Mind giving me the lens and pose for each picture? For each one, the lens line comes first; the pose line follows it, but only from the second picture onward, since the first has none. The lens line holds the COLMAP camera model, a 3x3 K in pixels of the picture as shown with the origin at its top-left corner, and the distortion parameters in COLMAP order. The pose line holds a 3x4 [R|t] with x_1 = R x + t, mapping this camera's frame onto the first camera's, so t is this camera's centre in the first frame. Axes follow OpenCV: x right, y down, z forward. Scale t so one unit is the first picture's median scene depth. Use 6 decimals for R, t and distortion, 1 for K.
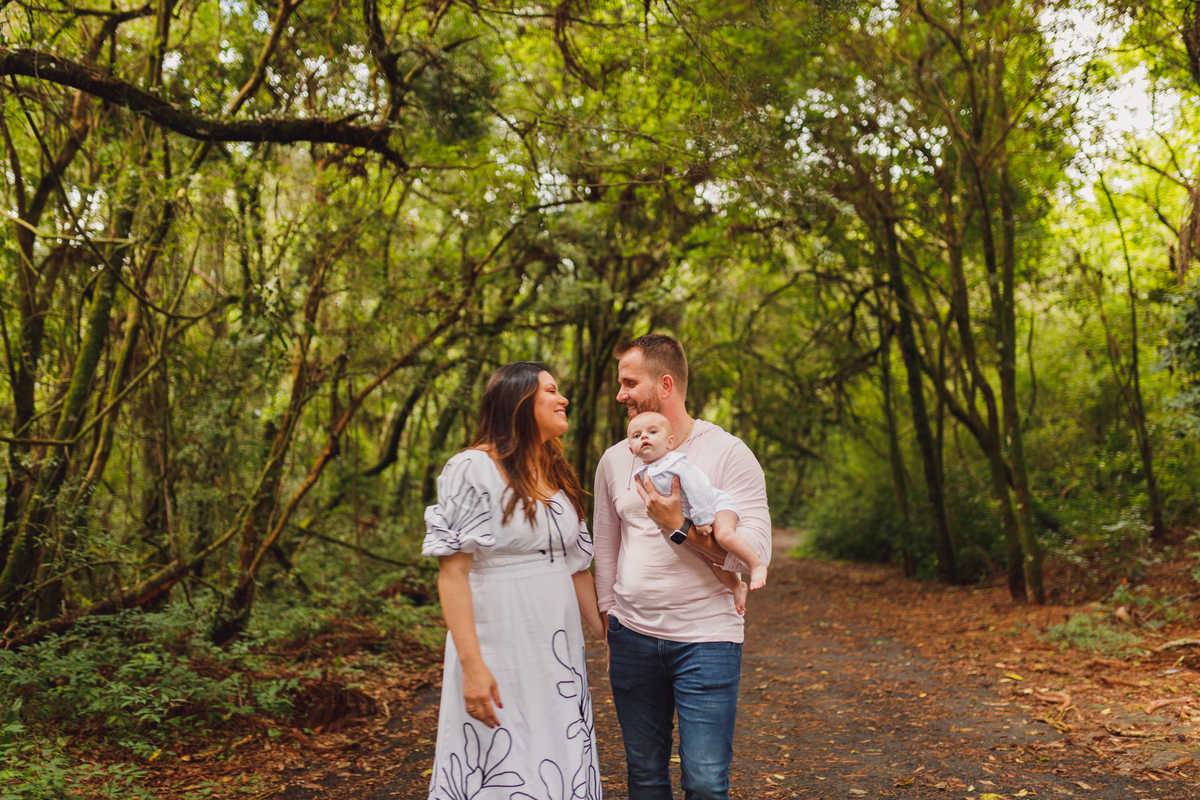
lens RADIAL K [[1137.7, 0, 599.1], [0, 1137.7, 400.5], [0, 0, 1]] dist [0.006638, 0.000000]
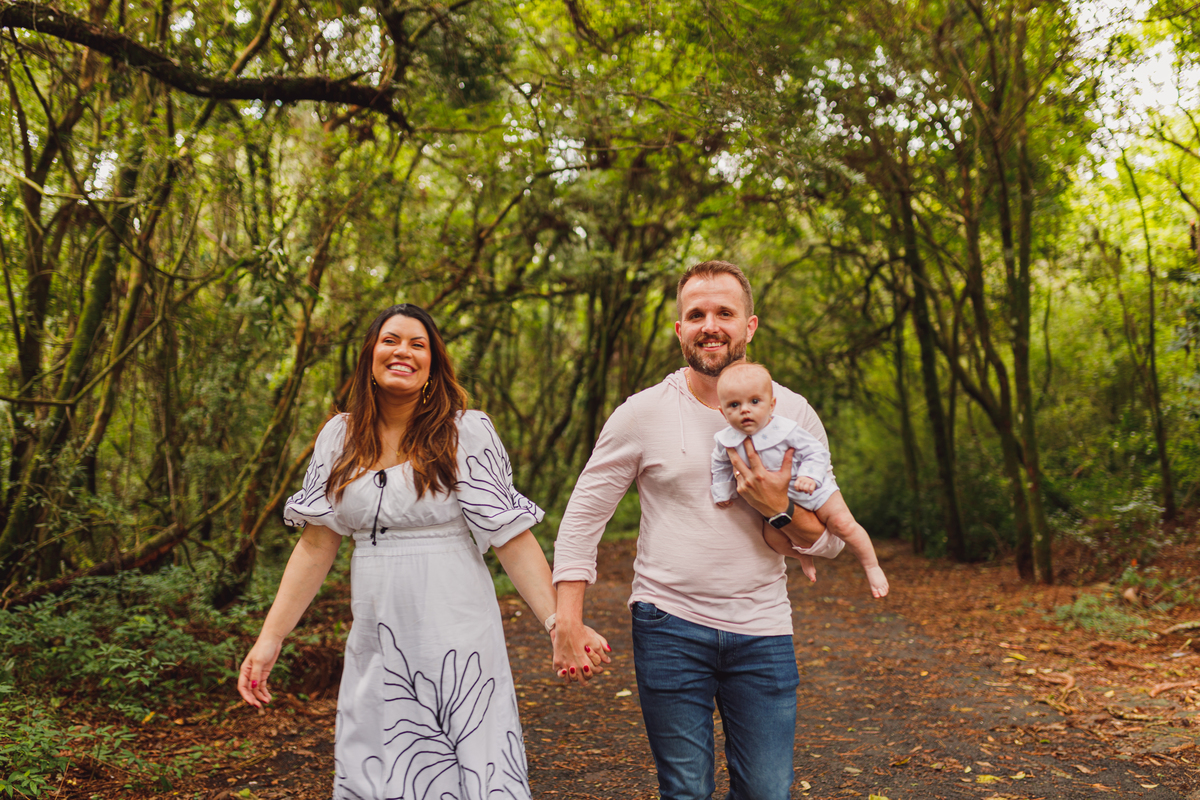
lens RADIAL K [[1137.7, 0, 599.4], [0, 1137.7, 401.3], [0, 0, 1]] dist [0.006638, 0.000000]
pose [[0.999773, 0.017934, -0.011497, 0.004080], [-0.017628, 0.999503, 0.026145, 0.000682], [0.011960, -0.025936, 0.999592, 0.006172]]
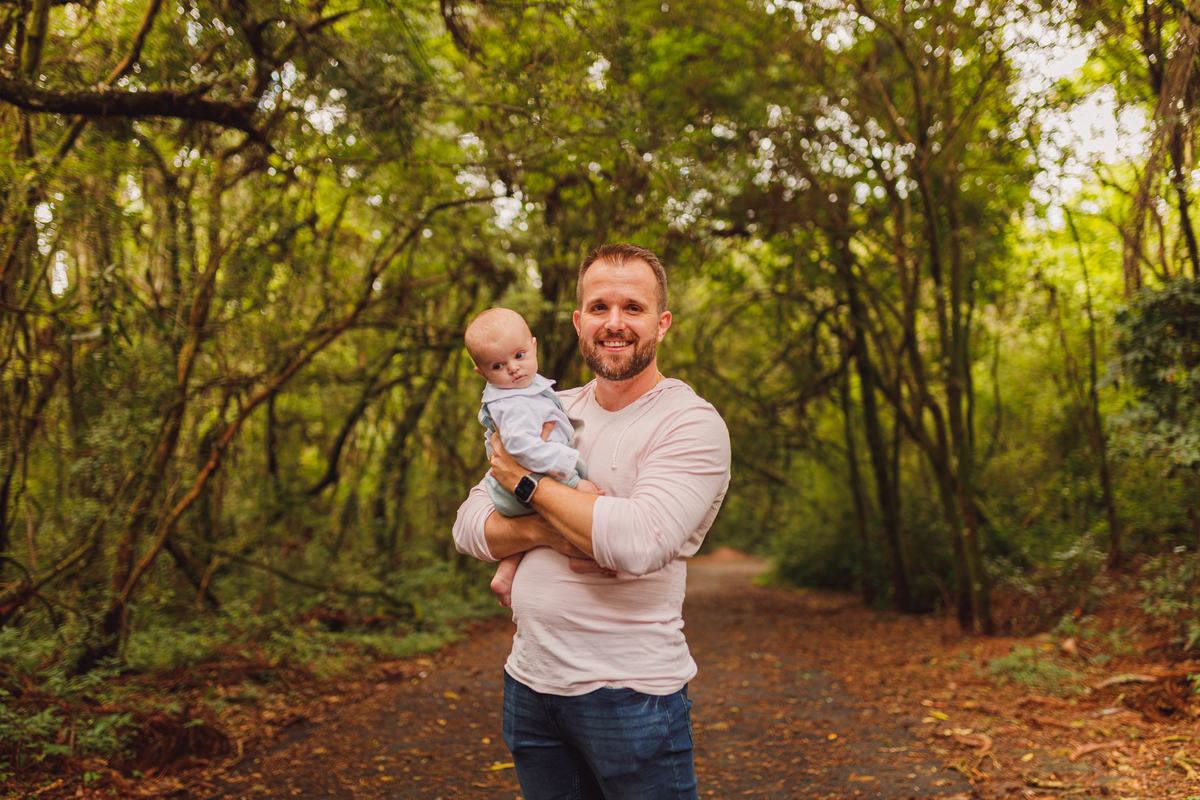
lens RADIAL K [[1137.7, 0, 600.3], [0, 1137.7, 397.8], [0, 0, 1]] dist [0.006638, 0.000000]
pose [[0.999825, 0.010958, 0.015134, 0.036806], [-0.010574, 0.999625, -0.025262, 0.006612], [-0.015405, 0.025097, 0.999566, 0.041365]]
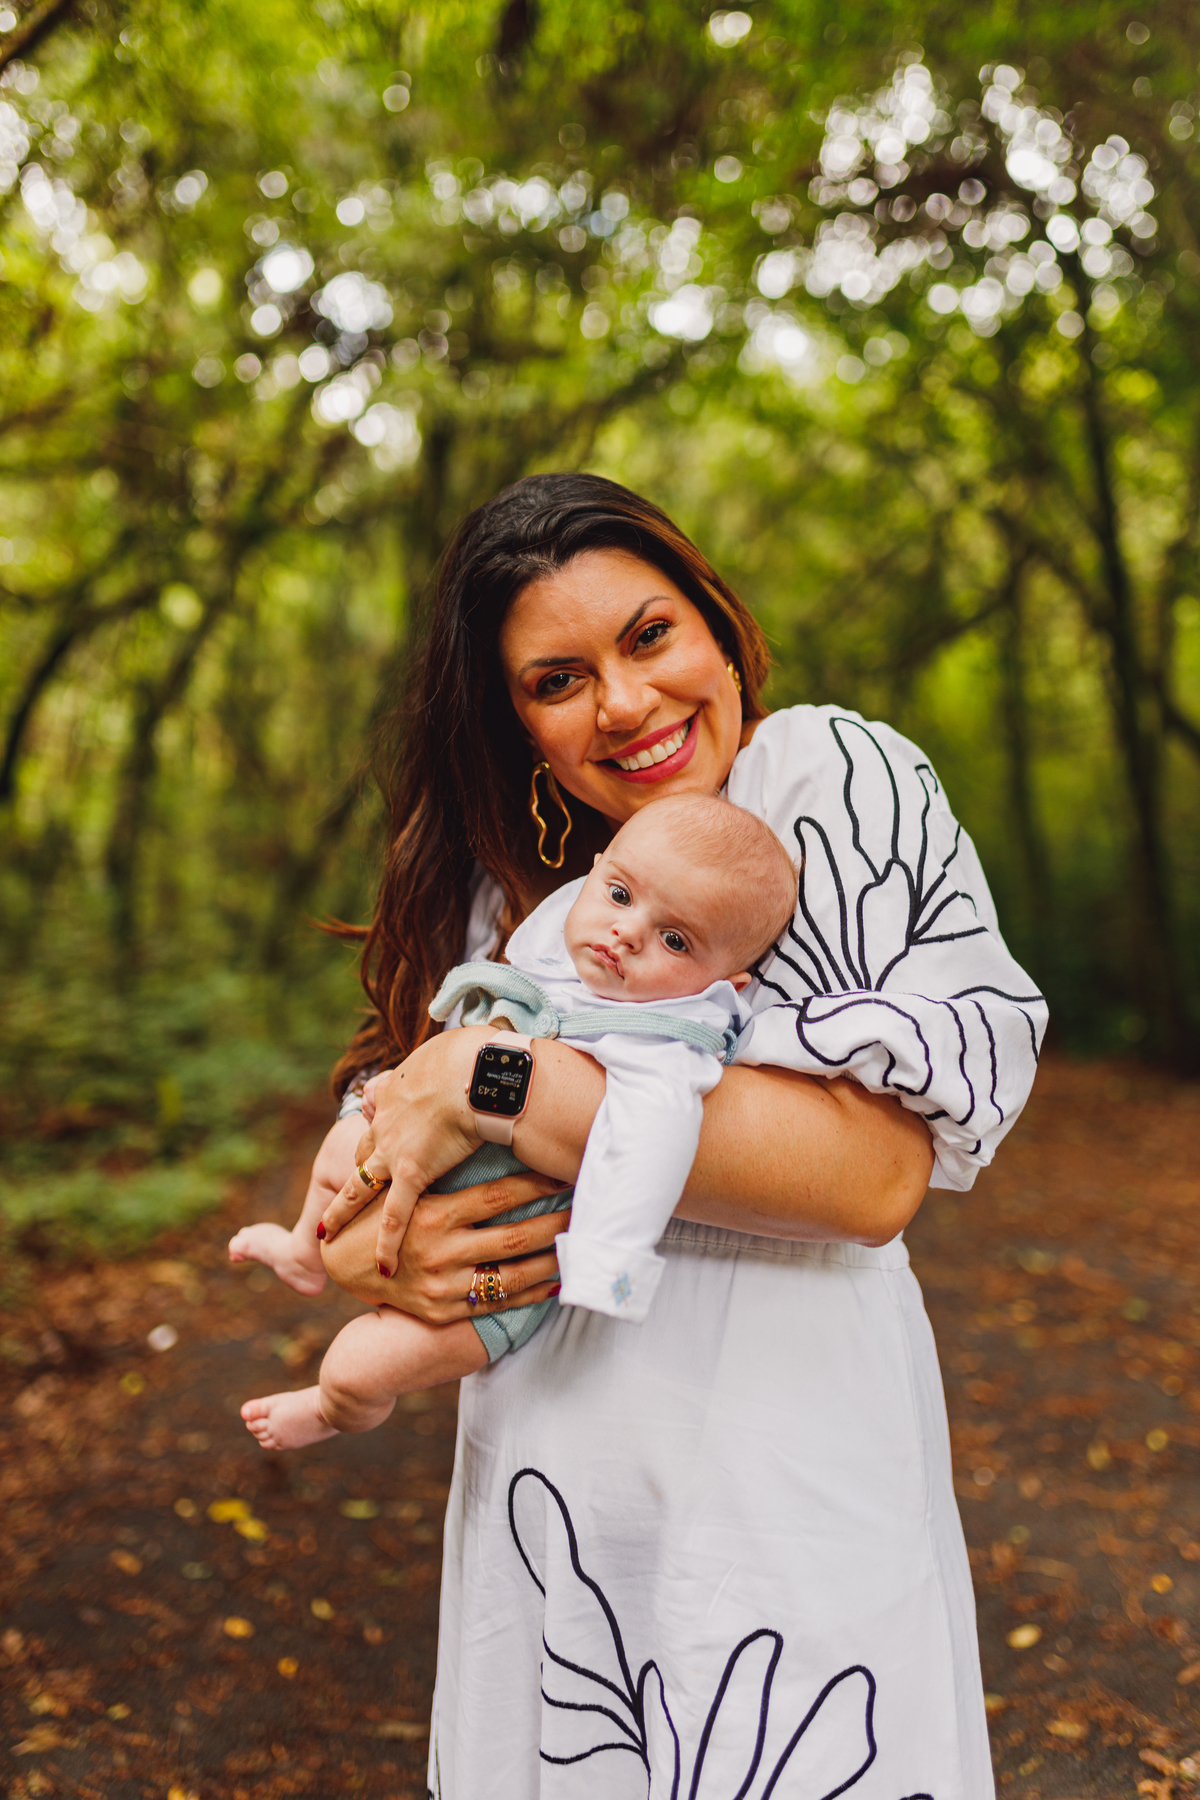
lens RADIAL K [[1706.6, 0, 607.5], [0, 1706.6, 868.9], [0, 0, 1]] dist [0.006638, 0.000000]
pose [[0.995873, 0.011190, 0.090066, 0.004763], [-0.018392, 0.996662, 0.079541, 0.026400], [-0.088875, -0.080869, 0.992754, 0.346257]]
